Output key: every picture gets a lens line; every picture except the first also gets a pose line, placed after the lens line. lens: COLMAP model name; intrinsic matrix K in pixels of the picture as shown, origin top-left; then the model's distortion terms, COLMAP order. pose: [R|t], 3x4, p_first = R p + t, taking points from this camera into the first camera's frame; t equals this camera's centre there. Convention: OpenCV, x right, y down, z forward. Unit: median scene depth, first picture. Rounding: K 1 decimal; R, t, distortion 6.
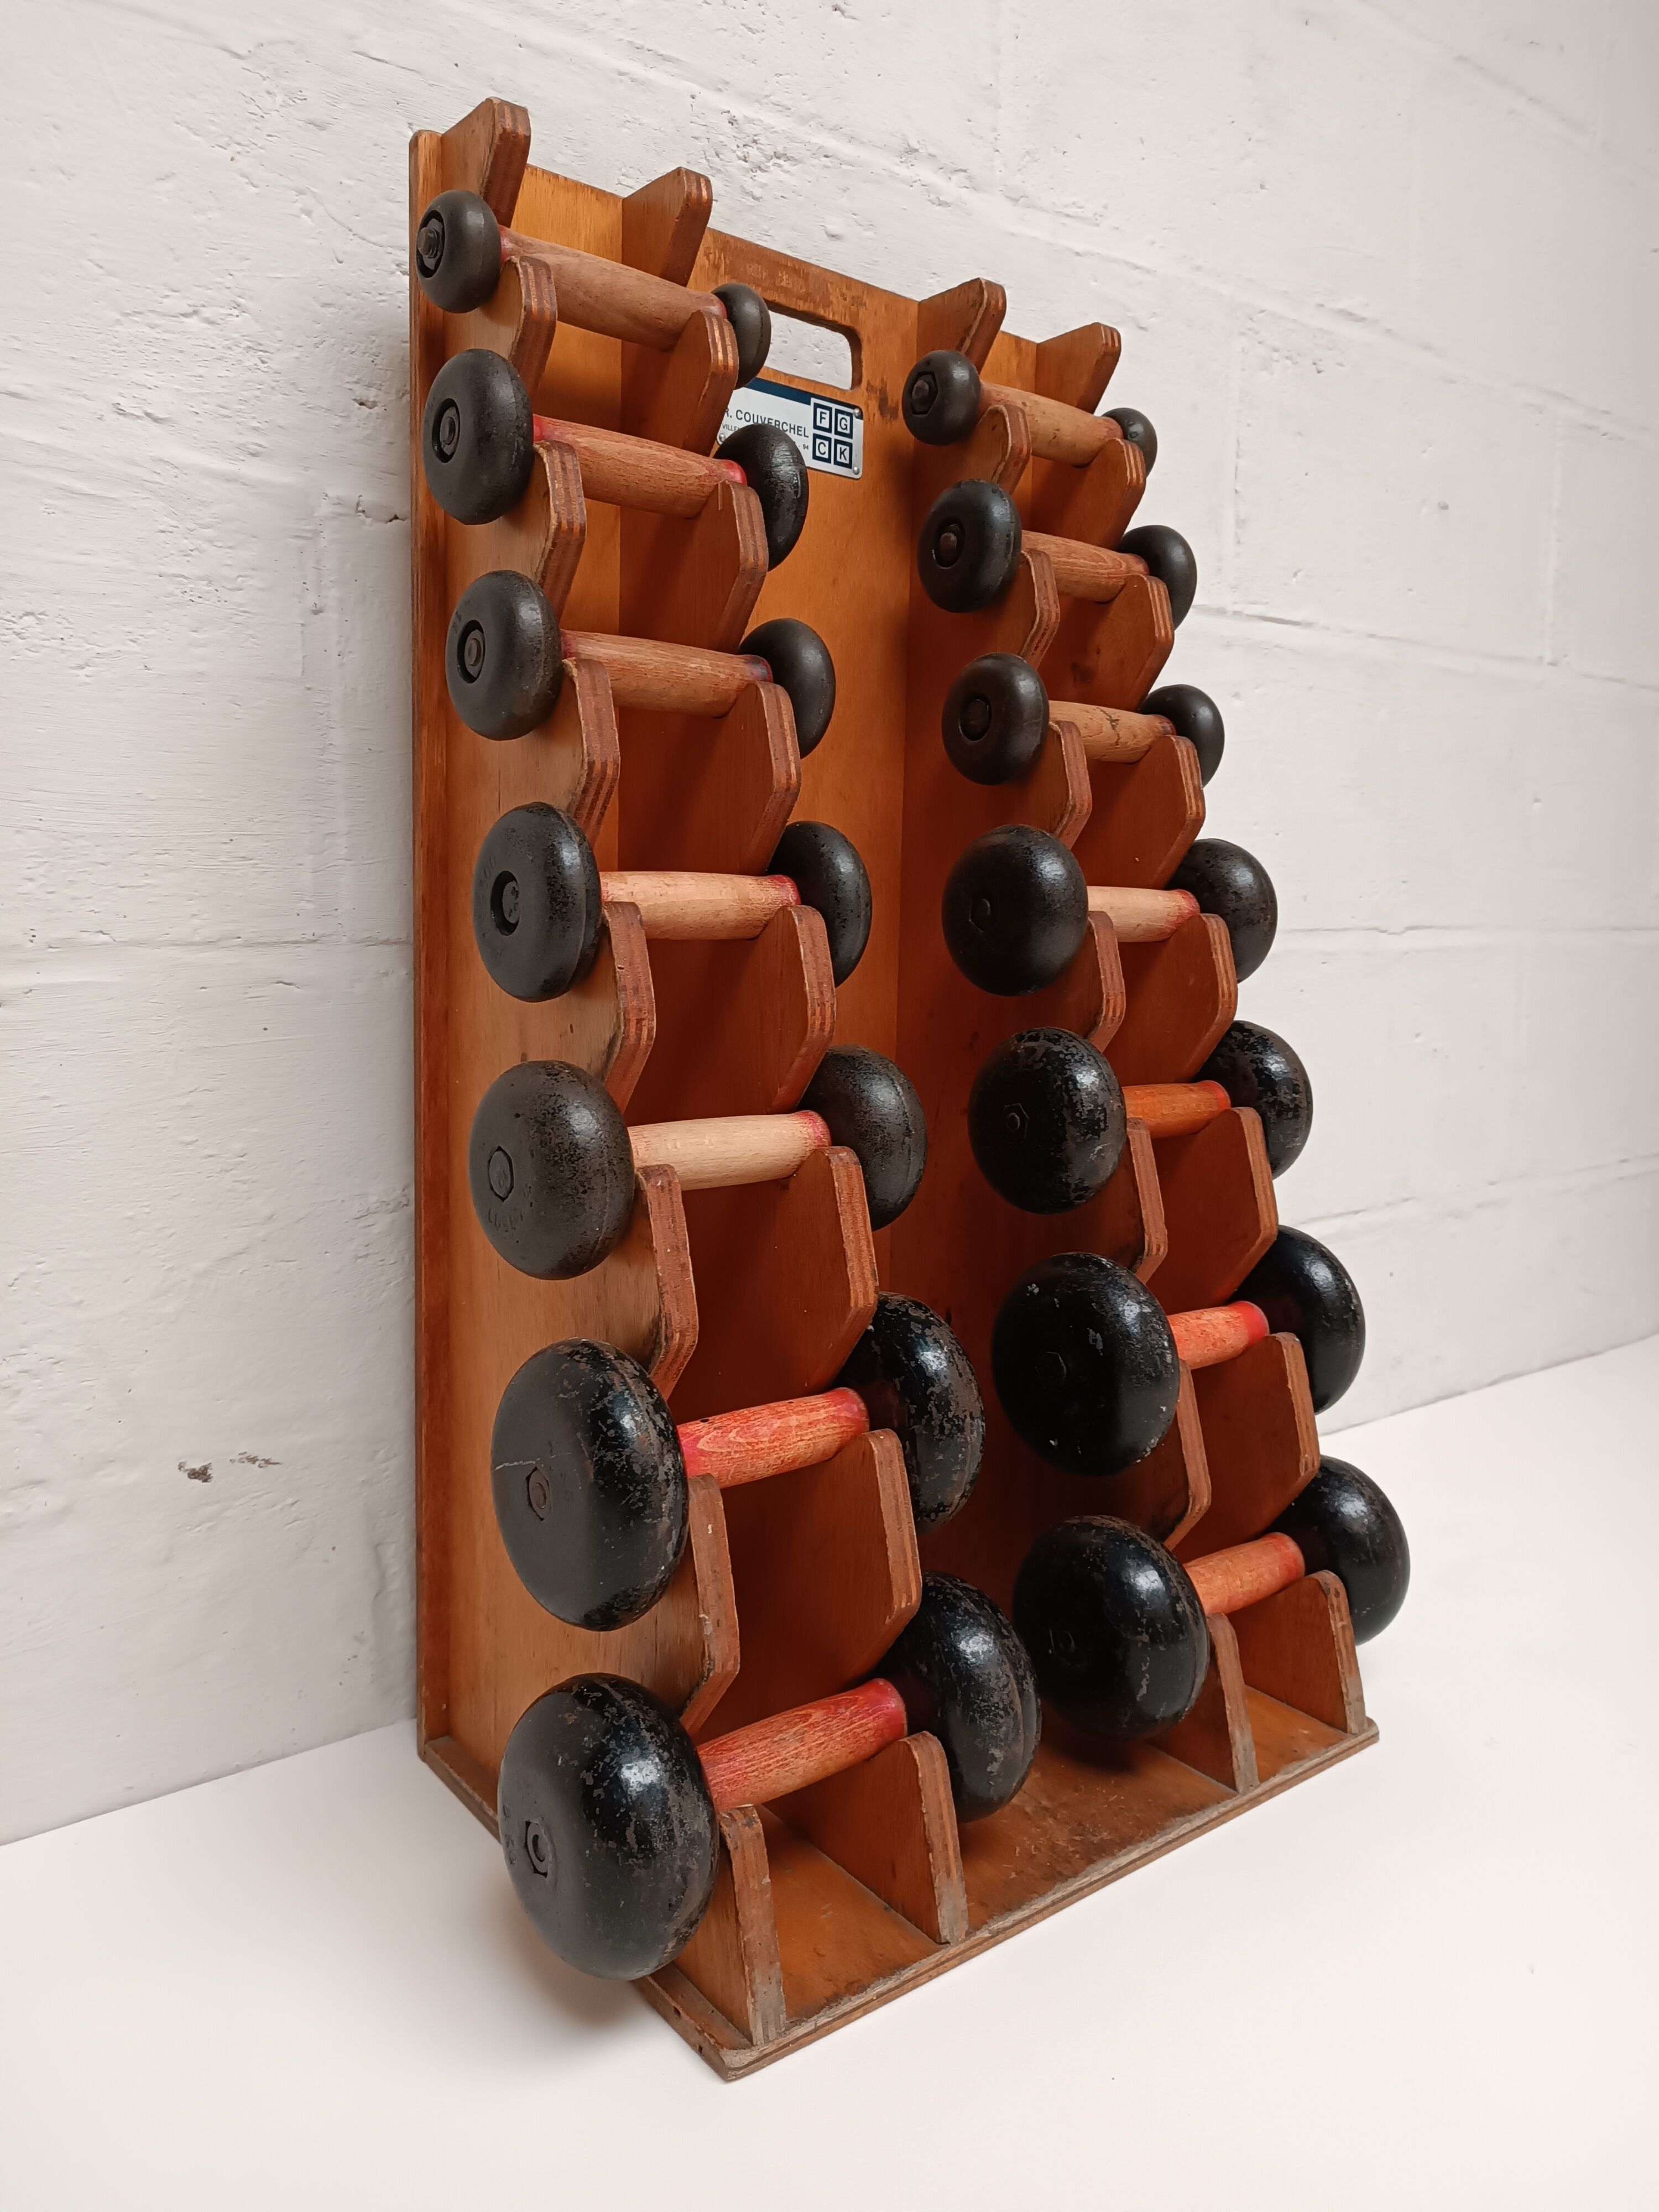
lens RADIAL K [[1590.7, 0, 829.5], [0, 1590.7, 1106.0], [0, 0, 1]] dist [0.018418, -0.019442]
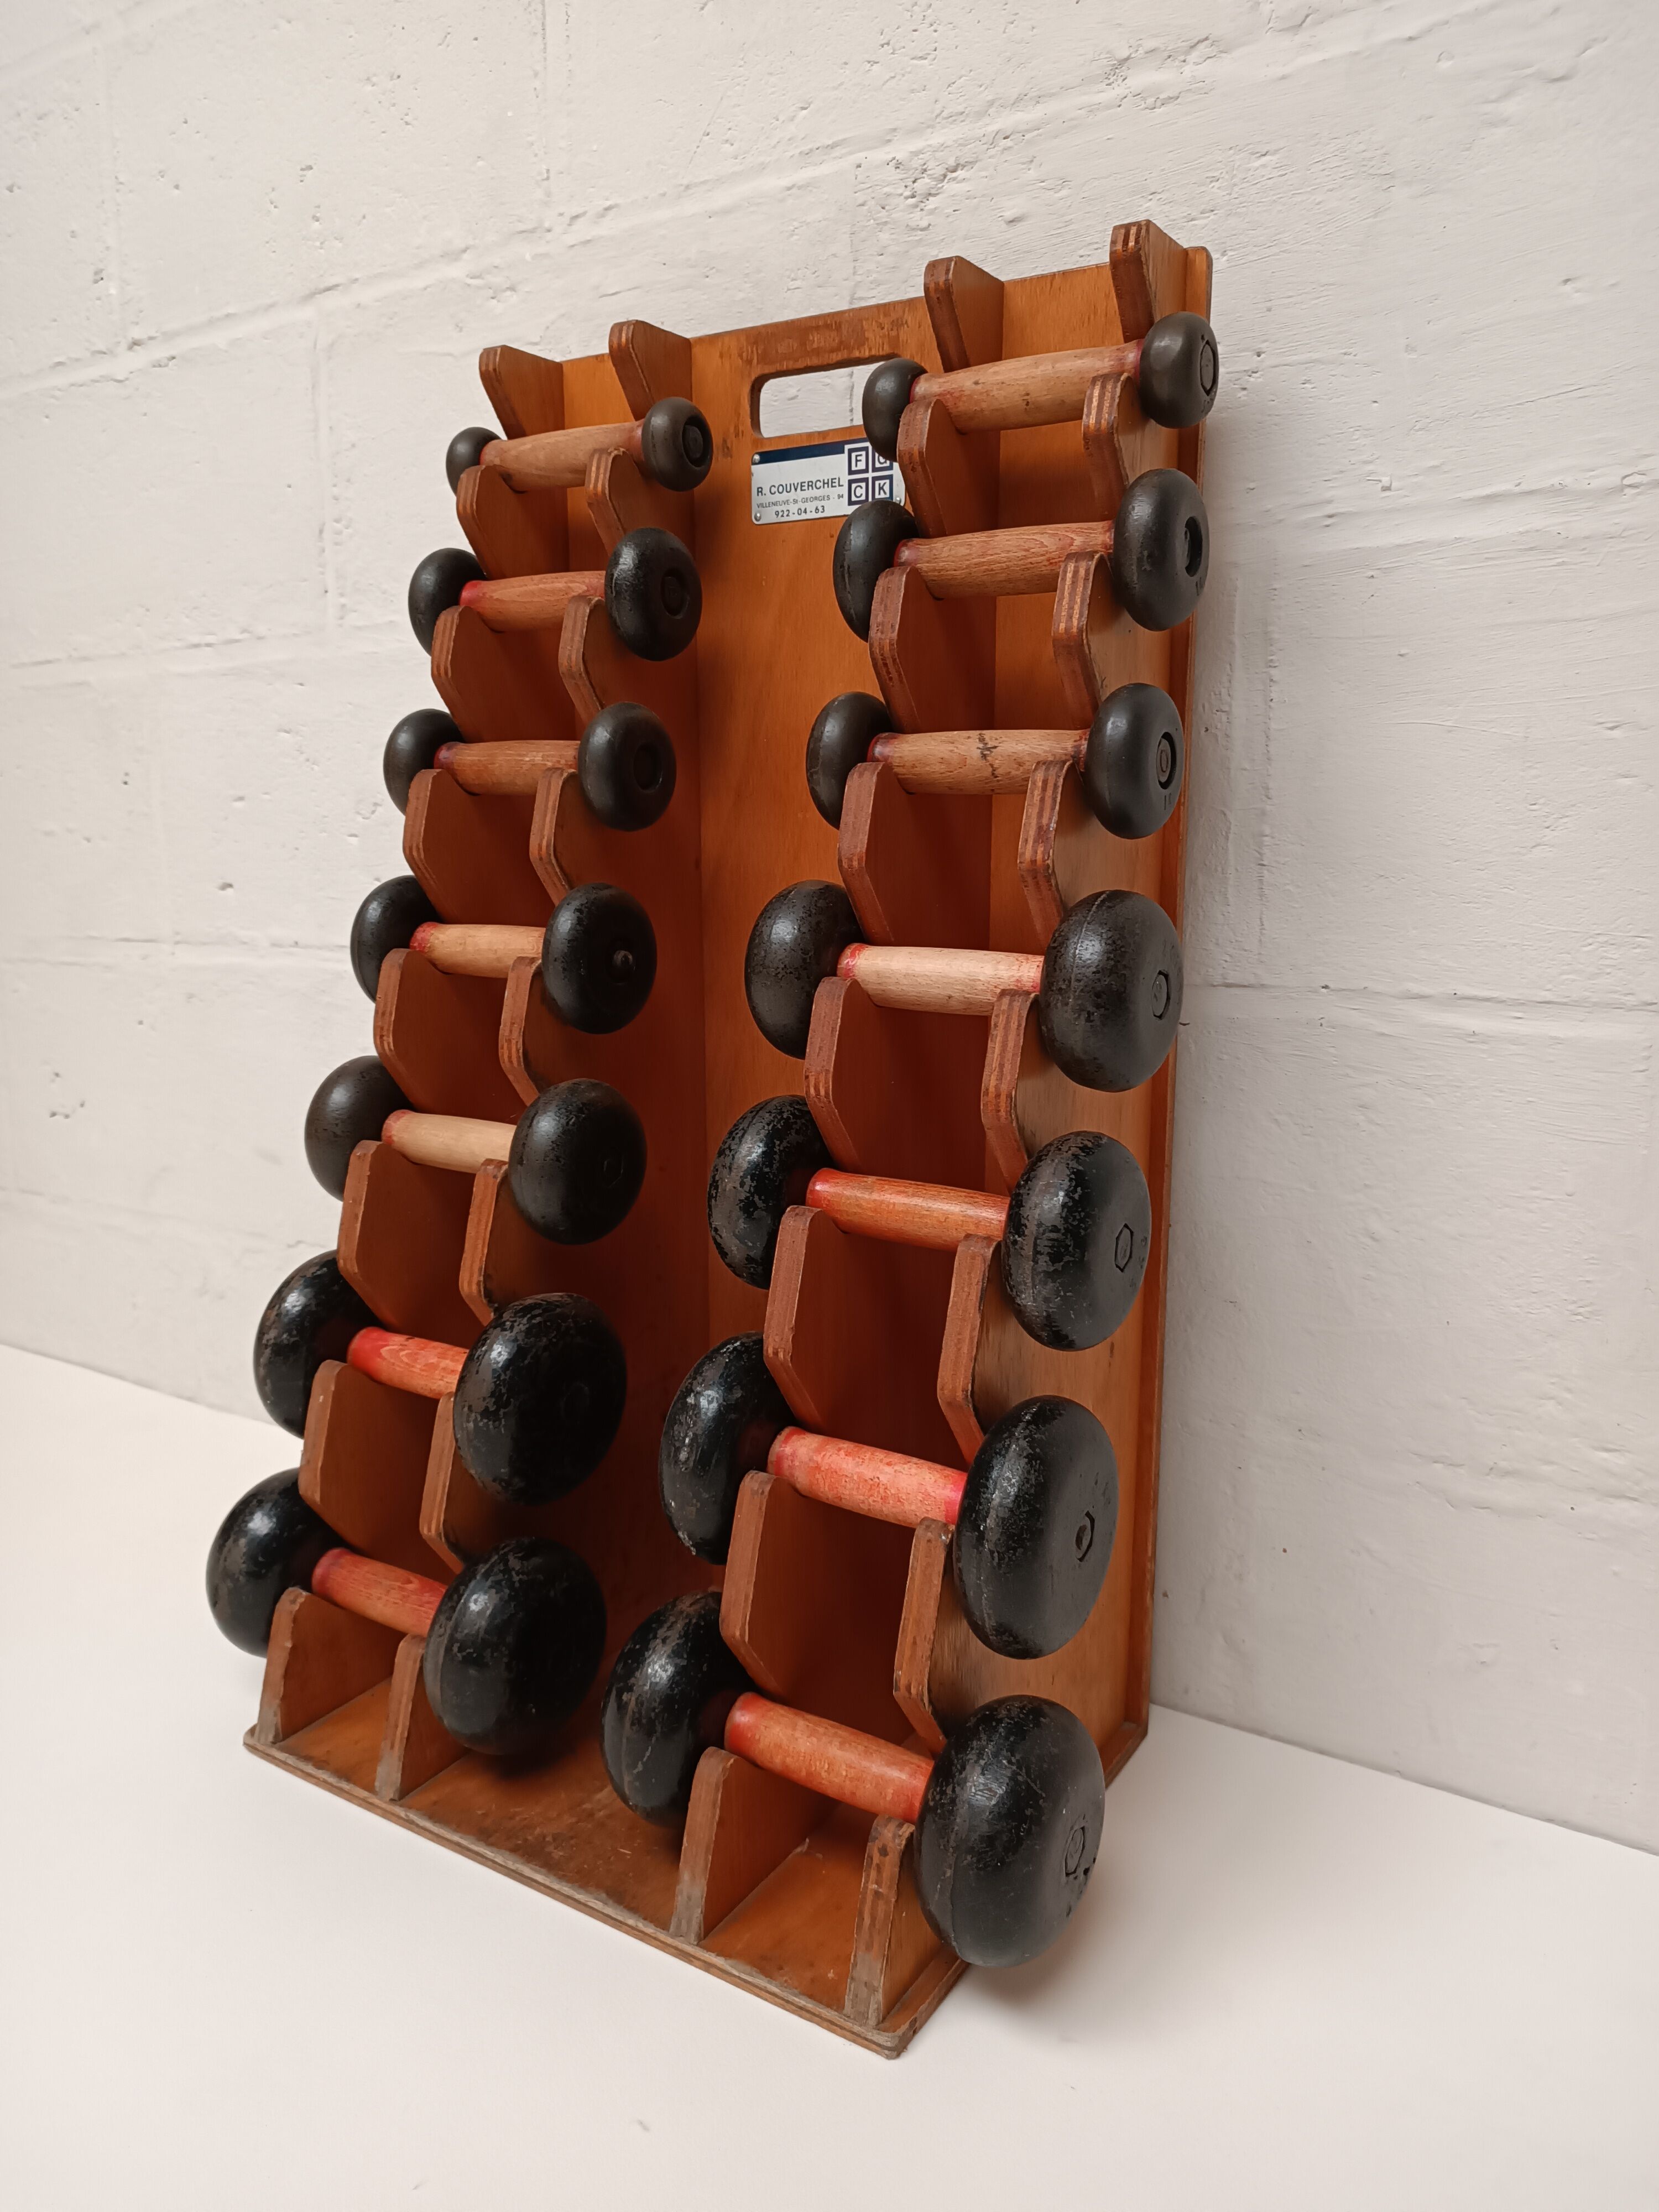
lens RADIAL K [[1590.7, 0, 829.5], [0, 1590.7, 1106.0], [0, 0, 1]] dist [0.018418, -0.019442]
pose [[0.332554, 0.154342, -0.930369, 1.107729], [-0.109530, 0.986162, 0.124448, -0.176970], [0.936702, 0.060517, 0.344857, 0.752883]]
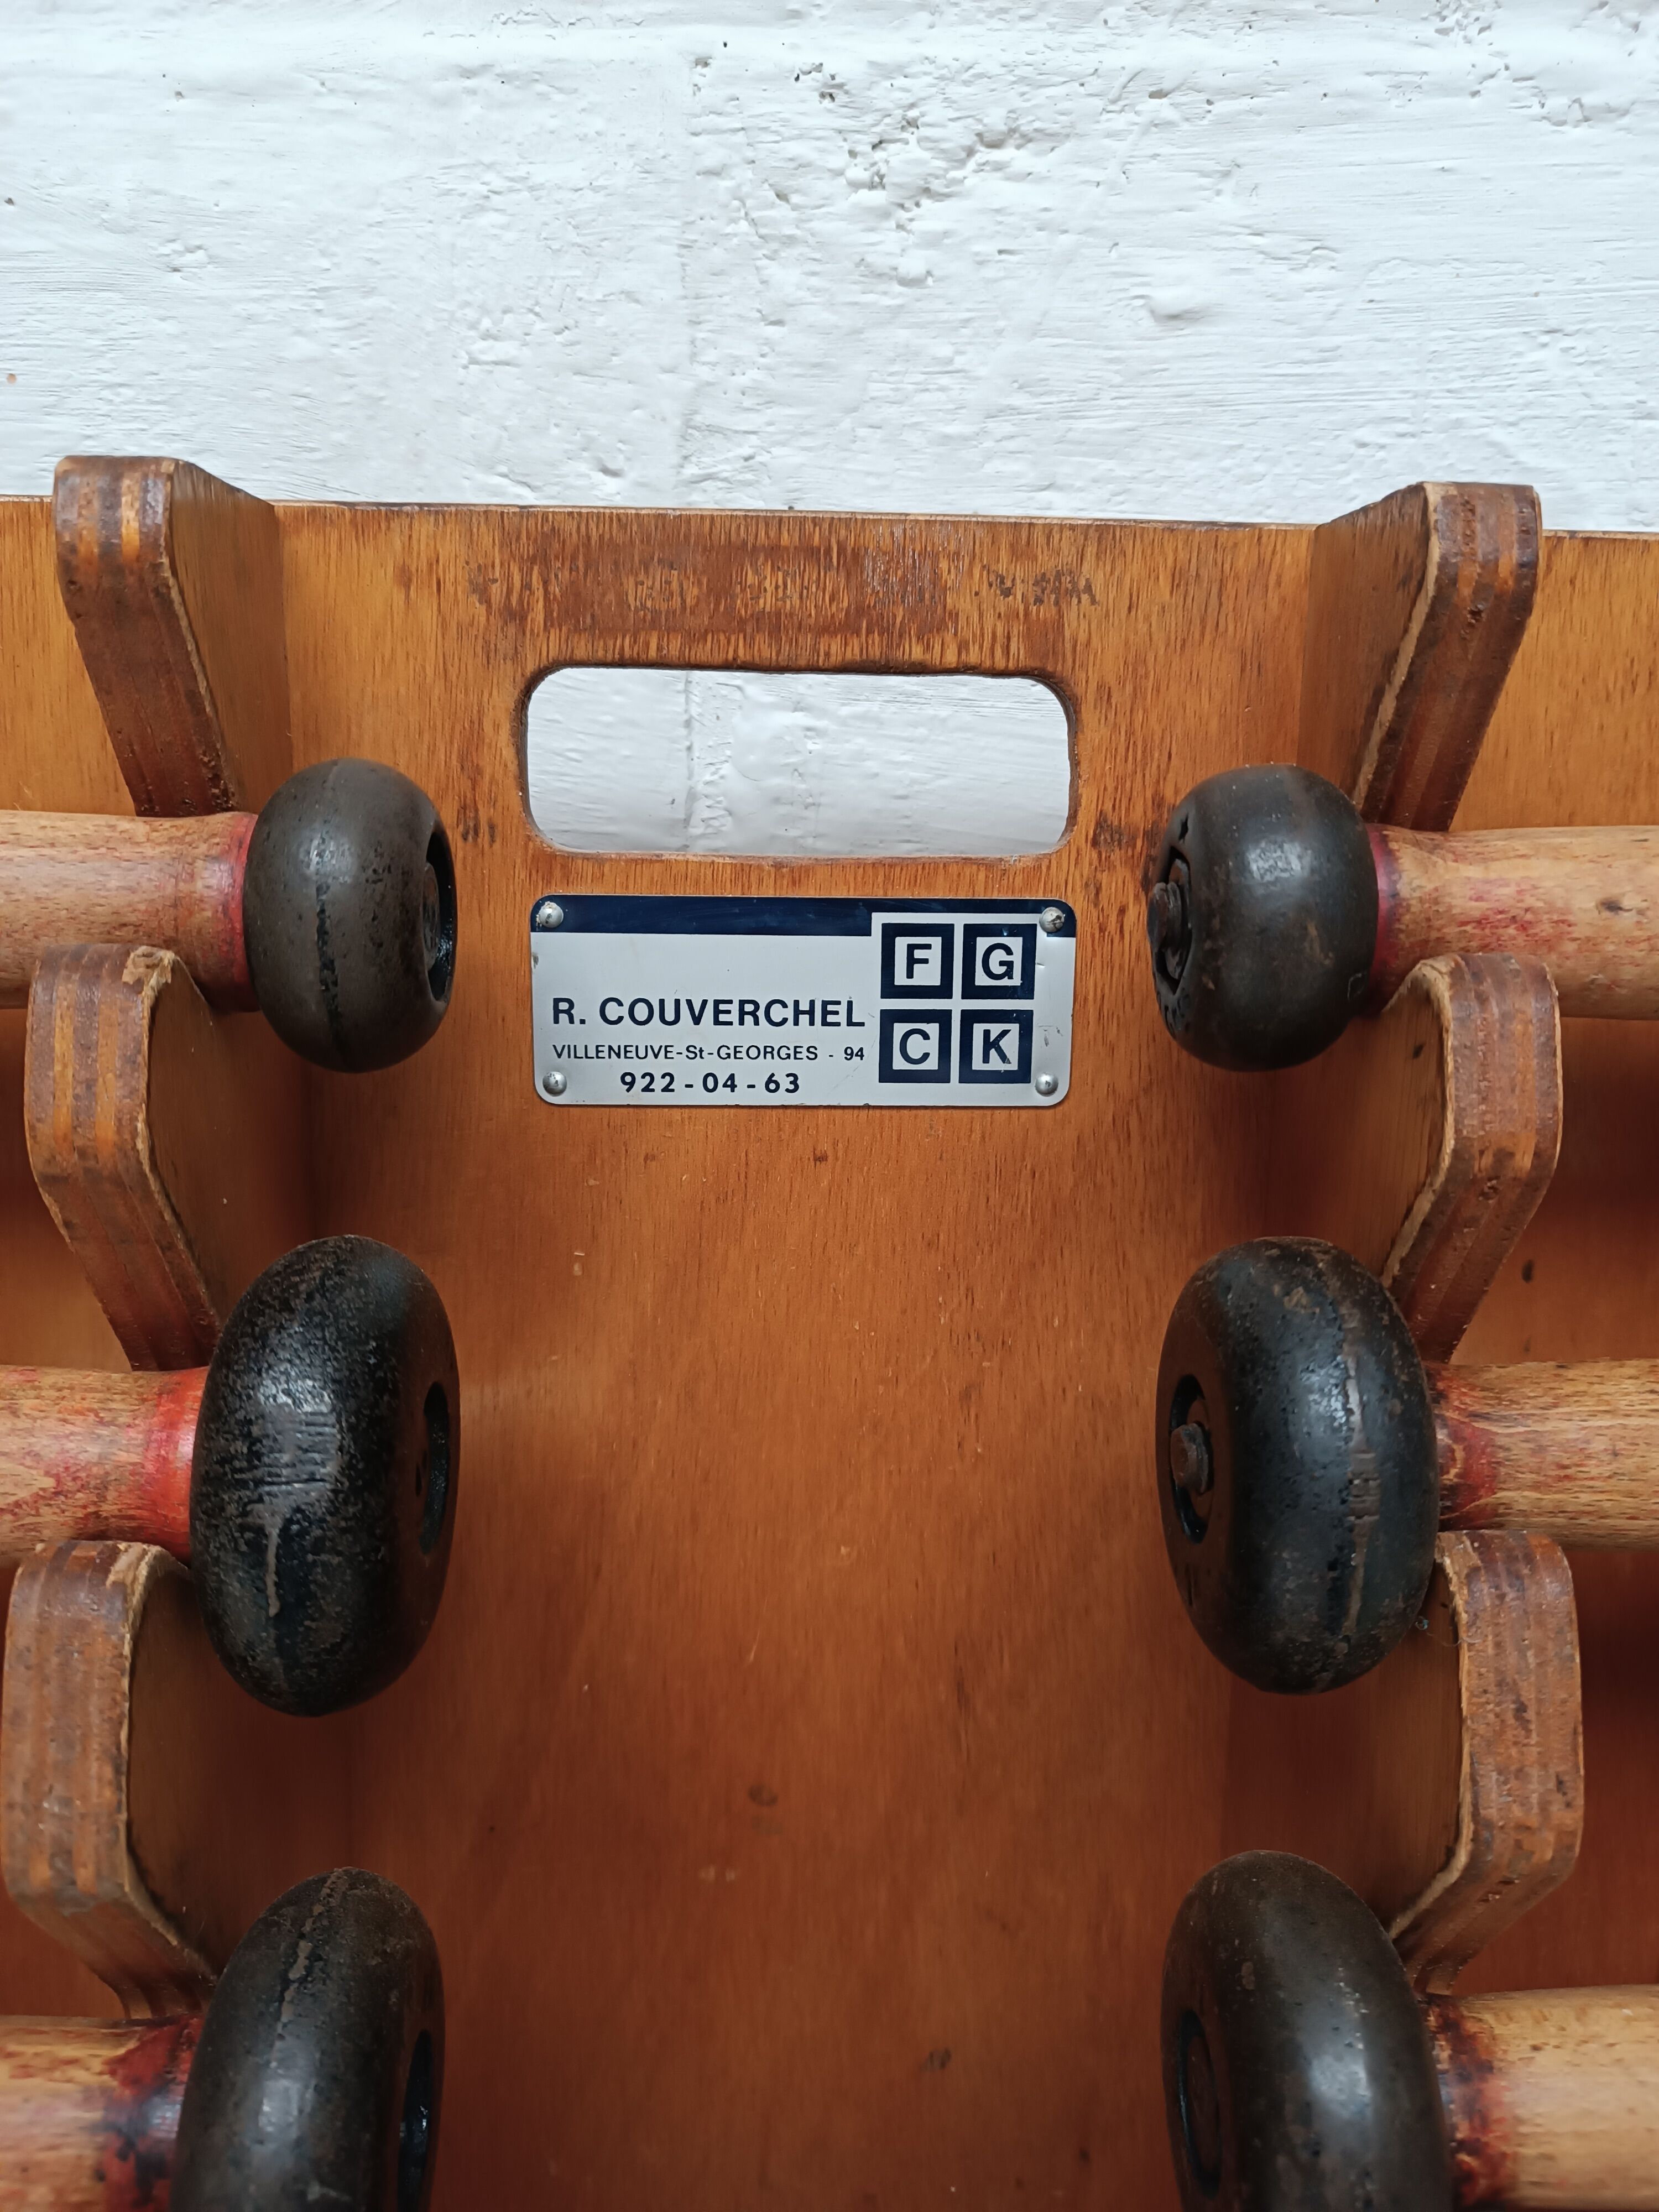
lens RADIAL K [[1626.3, 0, 825.6], [0, 1626.3, 1110.5], [0, 0, 1]] dist [-0.009596, -0.006021]
pose [[0.802956, 0.106752, -0.586401, 0.207758], [-0.068114, 0.993820, 0.087653, -0.485801], [0.592134, -0.030440, 0.805264, 0.808321]]
